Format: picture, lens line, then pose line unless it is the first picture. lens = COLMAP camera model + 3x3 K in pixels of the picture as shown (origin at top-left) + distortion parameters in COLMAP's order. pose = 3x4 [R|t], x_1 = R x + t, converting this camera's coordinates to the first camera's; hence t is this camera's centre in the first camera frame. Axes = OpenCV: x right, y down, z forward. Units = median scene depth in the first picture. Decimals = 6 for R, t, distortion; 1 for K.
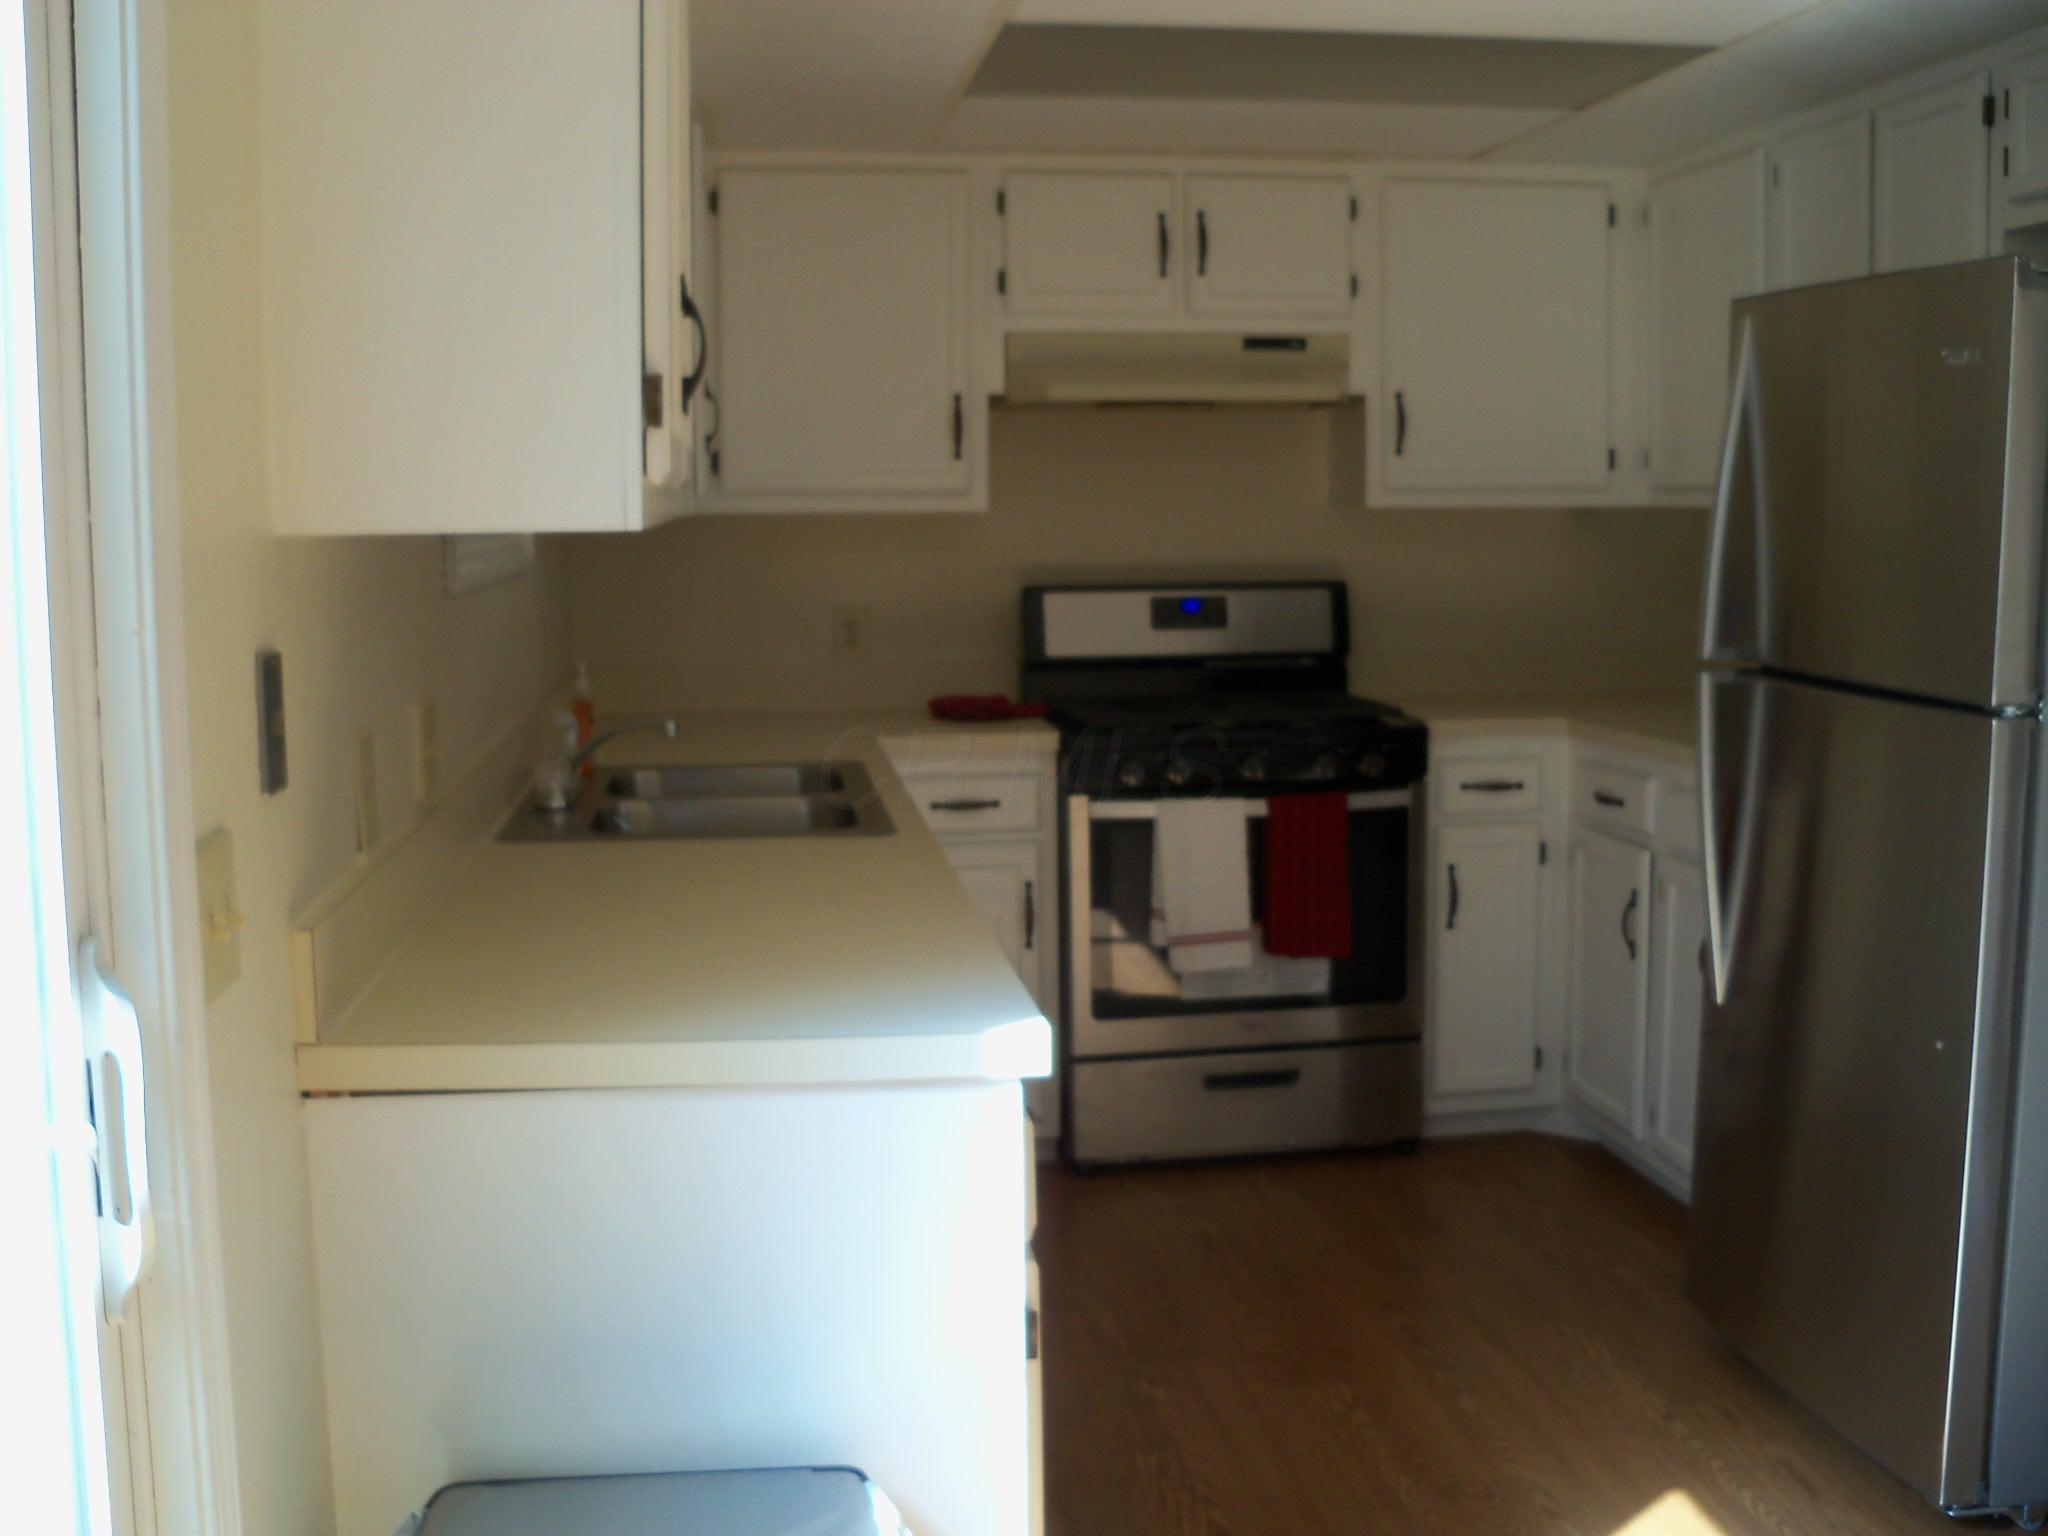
lens RADIAL K [[2123.8, 0, 983.5], [0, 2123.8, 763.7], [0, 0, 1]] dist [-0.250916, 0.267121]
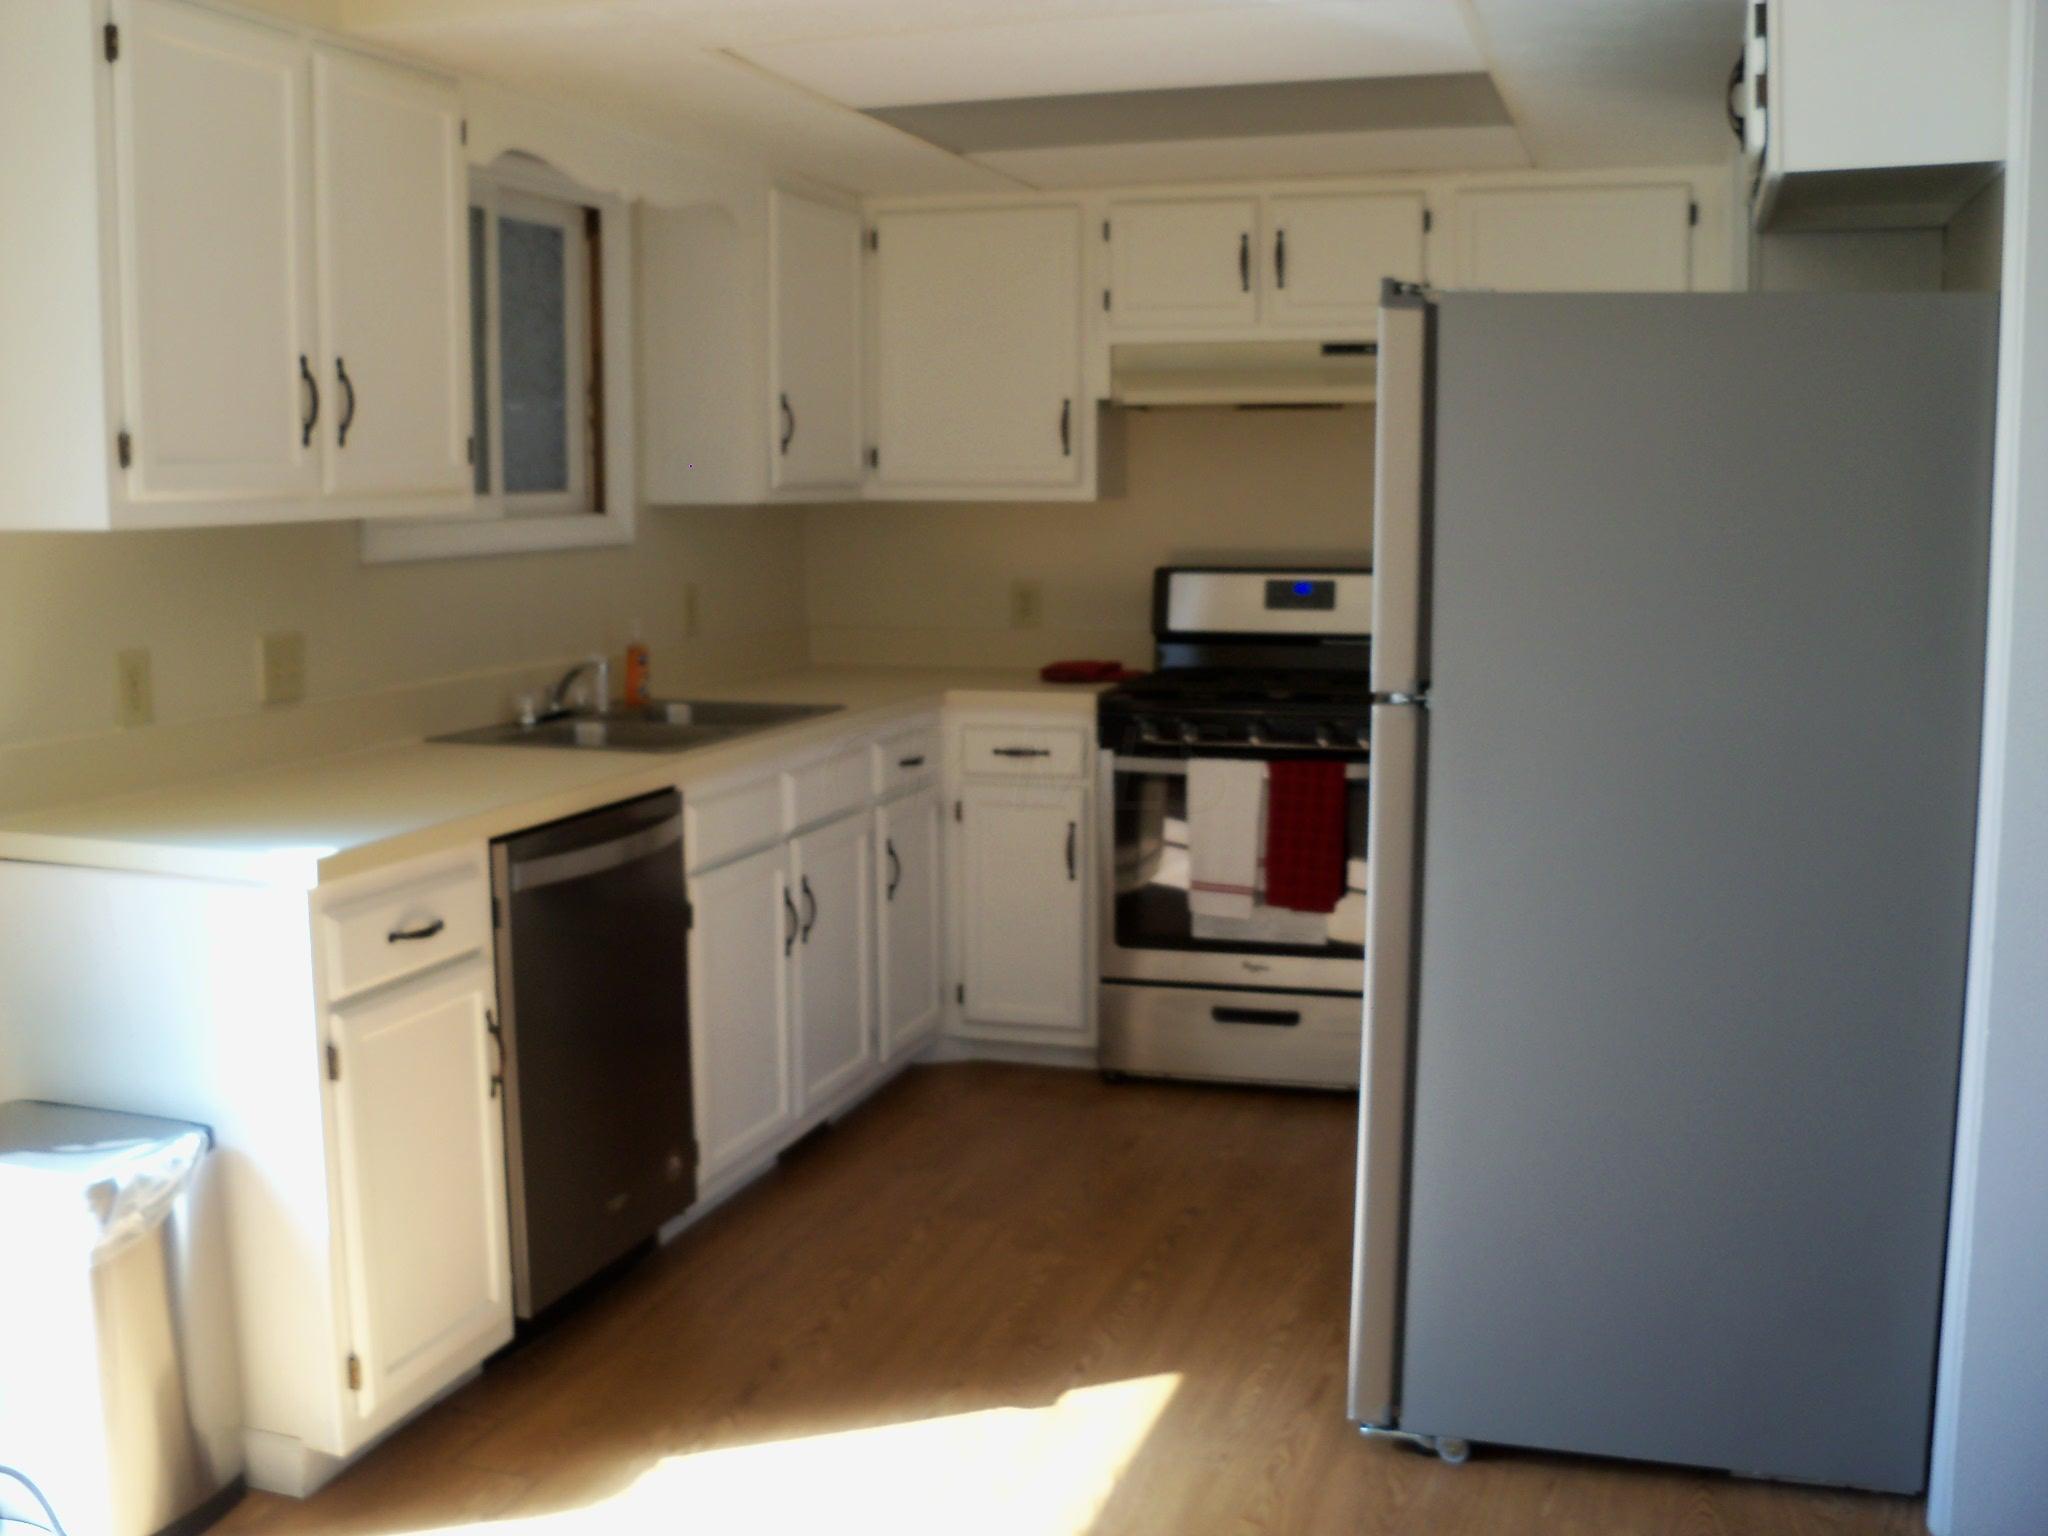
lens RADIAL K [[2123.8, 0, 983.5], [0, 2123.8, 763.7], [0, 0, 1]] dist [-0.250916, 0.267121]
pose [[0.899632, 0.060914, -0.432379, 0.457264], [-0.055264, 0.998143, 0.025634, -0.003072], [0.433137, 0.000834, 0.901328, -0.060430]]
